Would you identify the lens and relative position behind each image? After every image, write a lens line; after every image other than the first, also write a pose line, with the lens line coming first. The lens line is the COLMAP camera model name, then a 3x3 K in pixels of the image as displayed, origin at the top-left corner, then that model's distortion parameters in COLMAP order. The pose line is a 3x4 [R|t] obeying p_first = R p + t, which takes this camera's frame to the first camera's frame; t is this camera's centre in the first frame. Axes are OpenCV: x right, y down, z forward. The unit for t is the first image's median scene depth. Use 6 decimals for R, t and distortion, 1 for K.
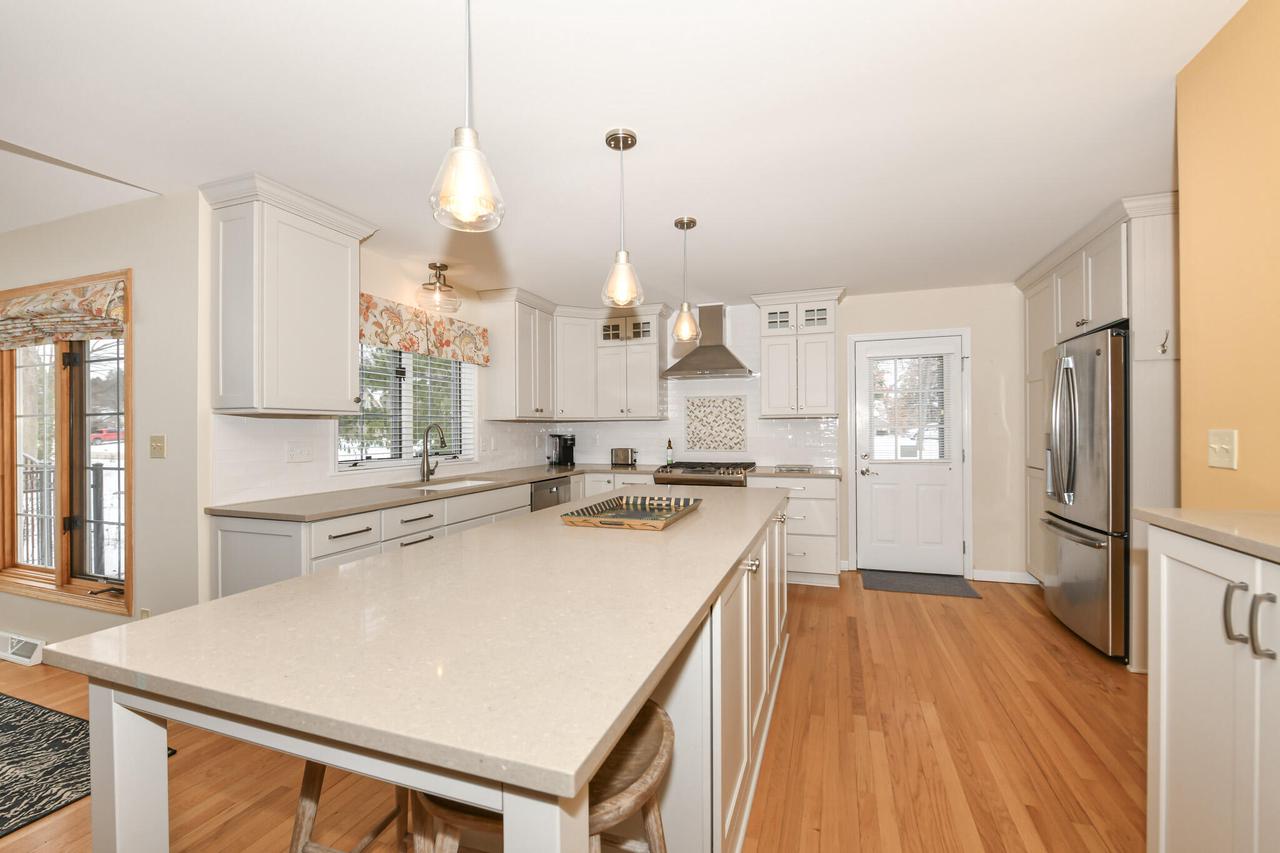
lens RADIAL K [[538.2, 0, 642.4], [0, 538.2, 423.2], [0, 0, 1]] dist [-0.013272, 0.001105]
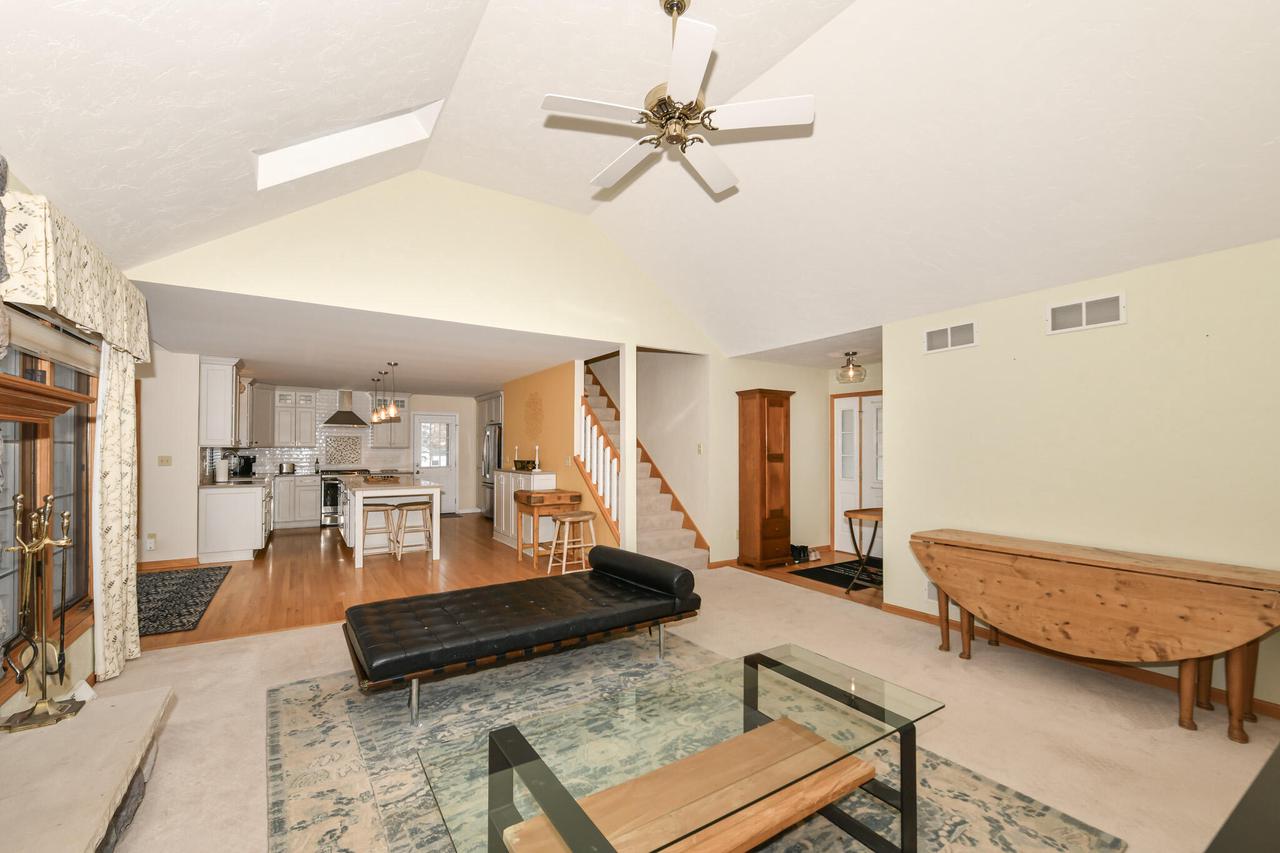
lens RADIAL K [[516.8, 0, 622.6], [0, 516.8, 447.3], [0, 0, 1]] dist [-0.014164, -0.000416]
pose [[0.618608, 0.013556, 0.785583, -0.800501], [-0.016374, 0.999856, -0.004359, -0.021083], [-0.785529, -0.010167, 0.618741, -1.087269]]
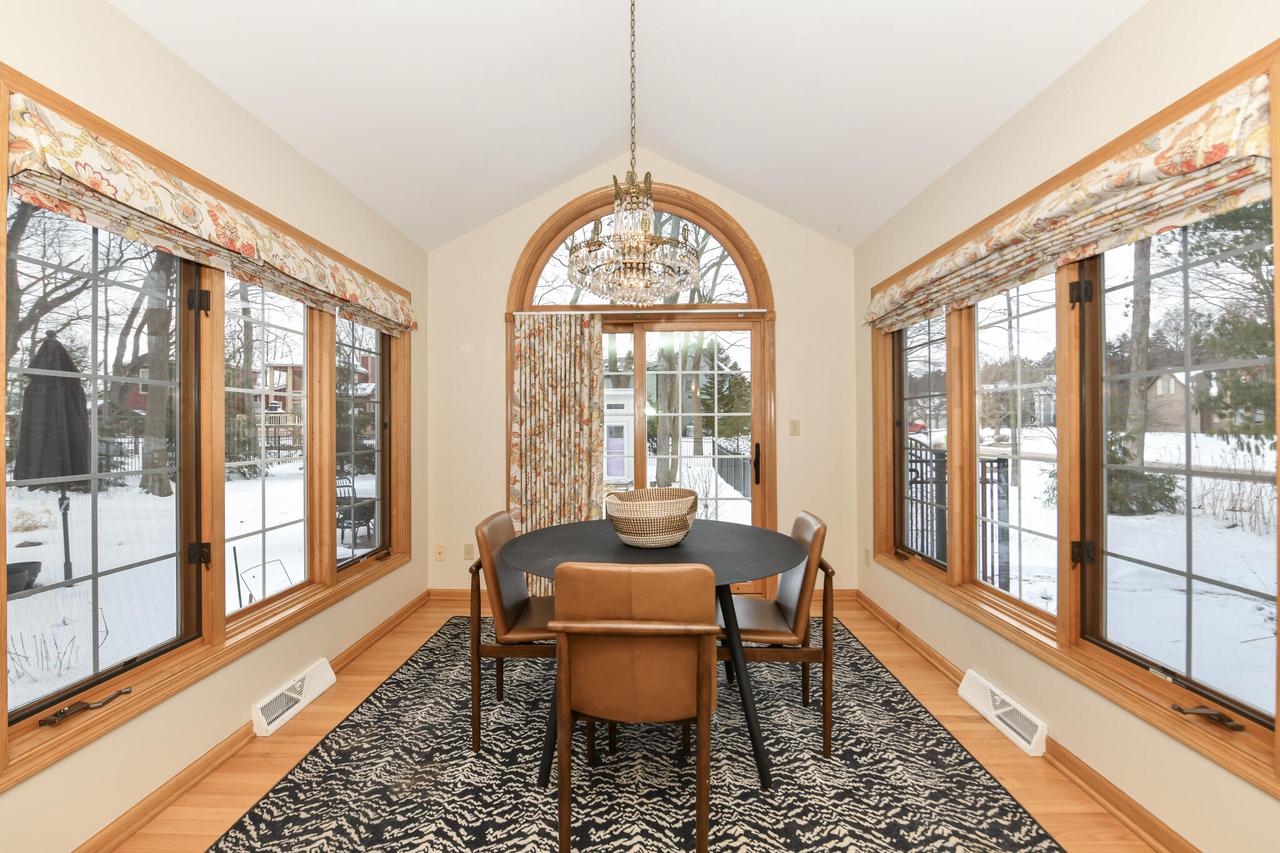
lens RADIAL K [[538.2, 0, 618.4], [0, 538.2, 424.4], [0, 0, 1]] dist [-0.013272, 0.001105]
pose [[0.322910, -0.000984, -0.946429, -0.428465], [0.011741, 0.999927, 0.002966, 0.018428], [0.946357, -0.012070, 0.322898, 0.202763]]
